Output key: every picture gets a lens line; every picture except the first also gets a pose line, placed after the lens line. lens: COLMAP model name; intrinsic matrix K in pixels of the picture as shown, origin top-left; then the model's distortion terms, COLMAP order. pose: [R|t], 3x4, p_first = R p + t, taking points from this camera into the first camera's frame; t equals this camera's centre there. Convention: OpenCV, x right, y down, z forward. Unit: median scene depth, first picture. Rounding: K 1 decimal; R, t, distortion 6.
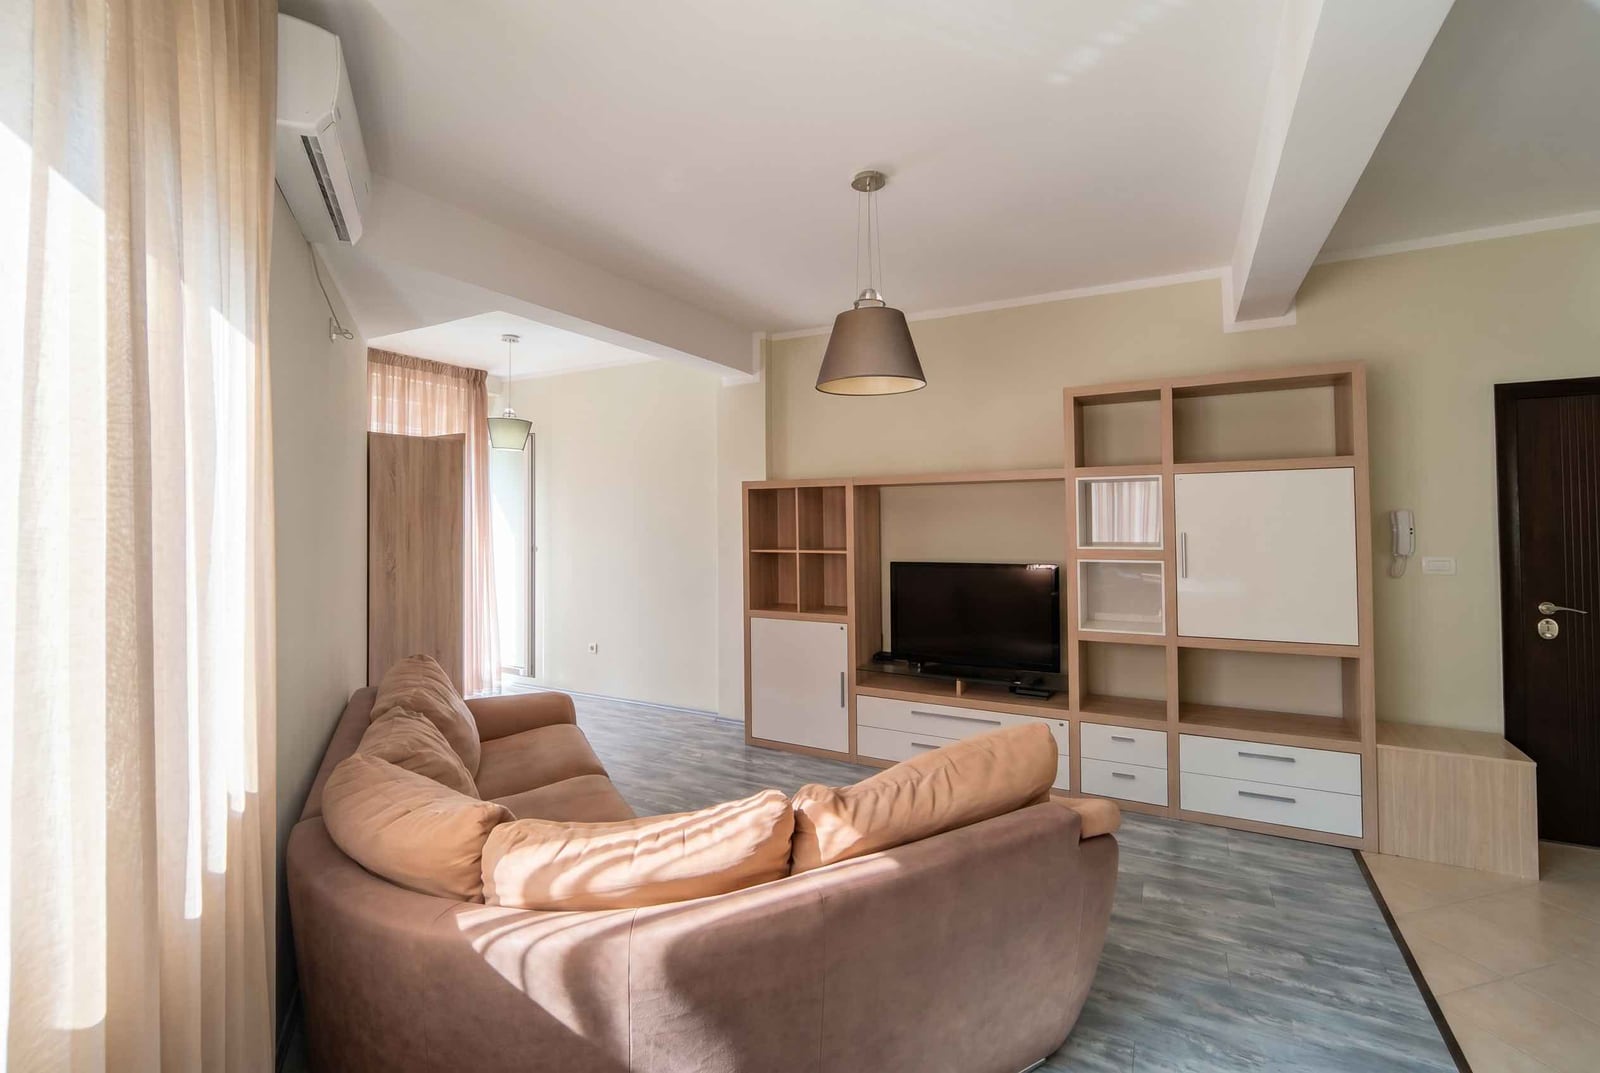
lens RADIAL K [[706.4, 0, 831.0], [0, 706.4, 523.8], [0, 0, 1]] dist [0.017087, -0.000853]
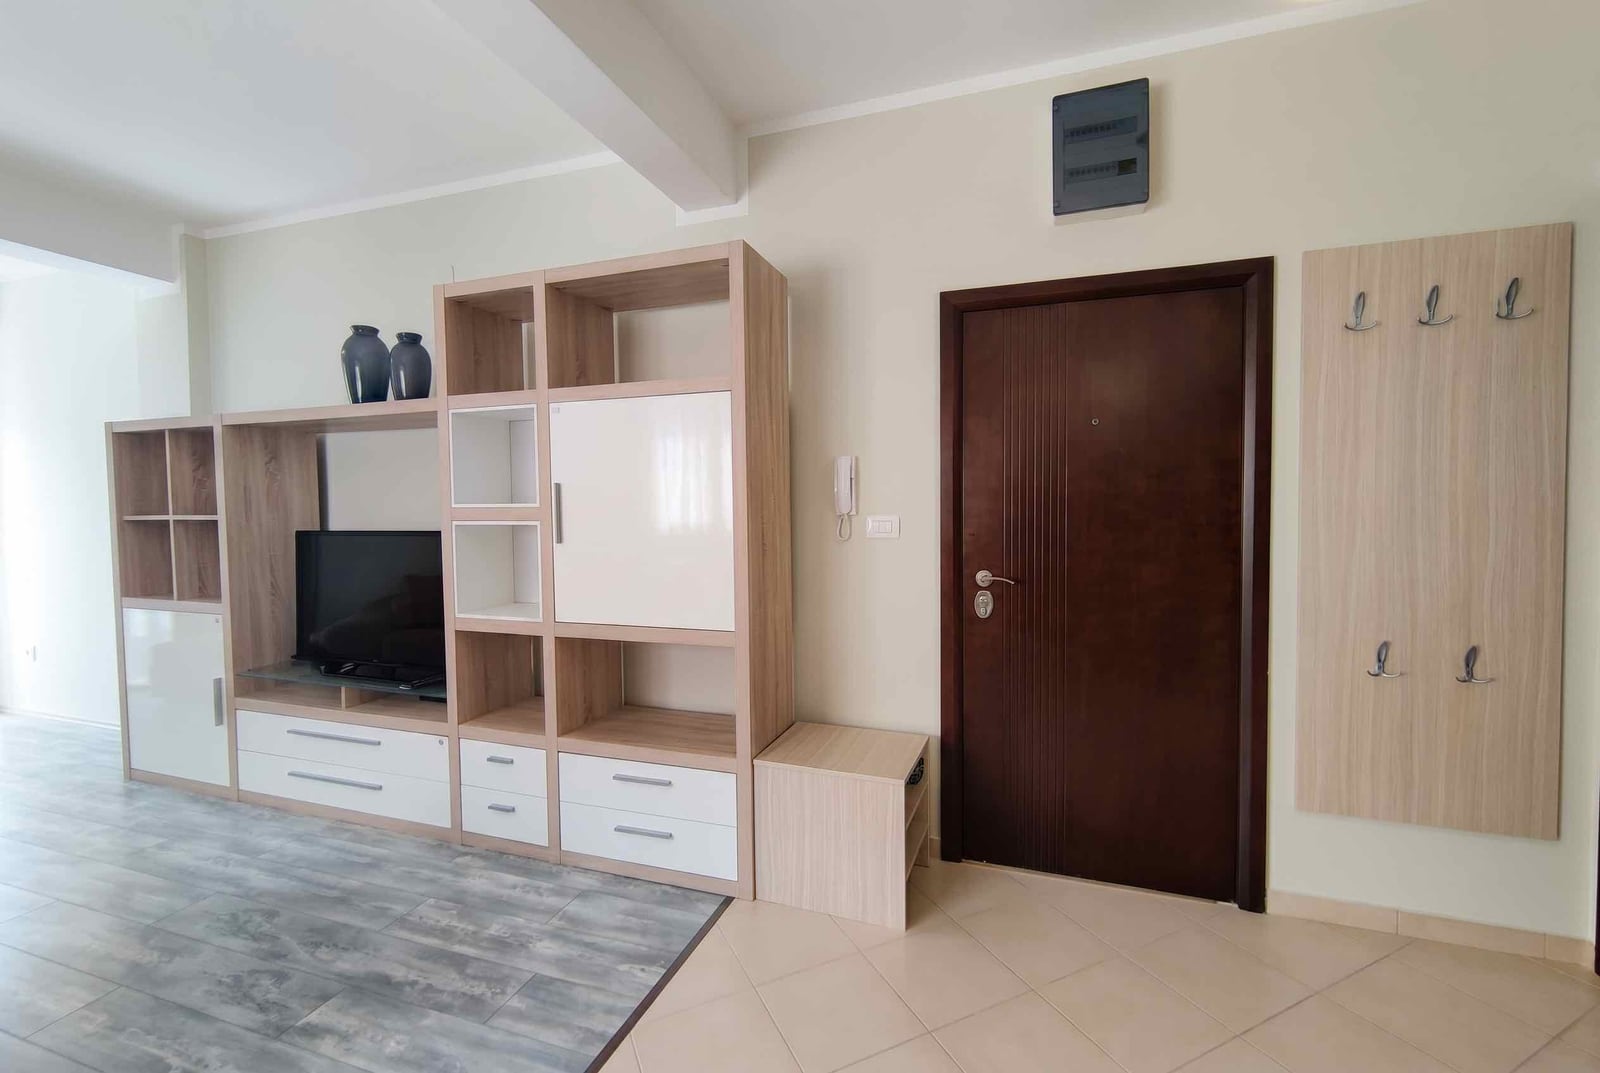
lens RADIAL K [[706.4, 0, 807.6], [0, 706.4, 527.9], [0, 0, 1]] dist [0.017087, -0.000853]
pose [[0.993633, -0.005649, 0.112524, 0.655833], [0.001950, 0.999455, 0.032957, 0.033551], [-0.112649, -0.032527, 0.993102, 0.229744]]
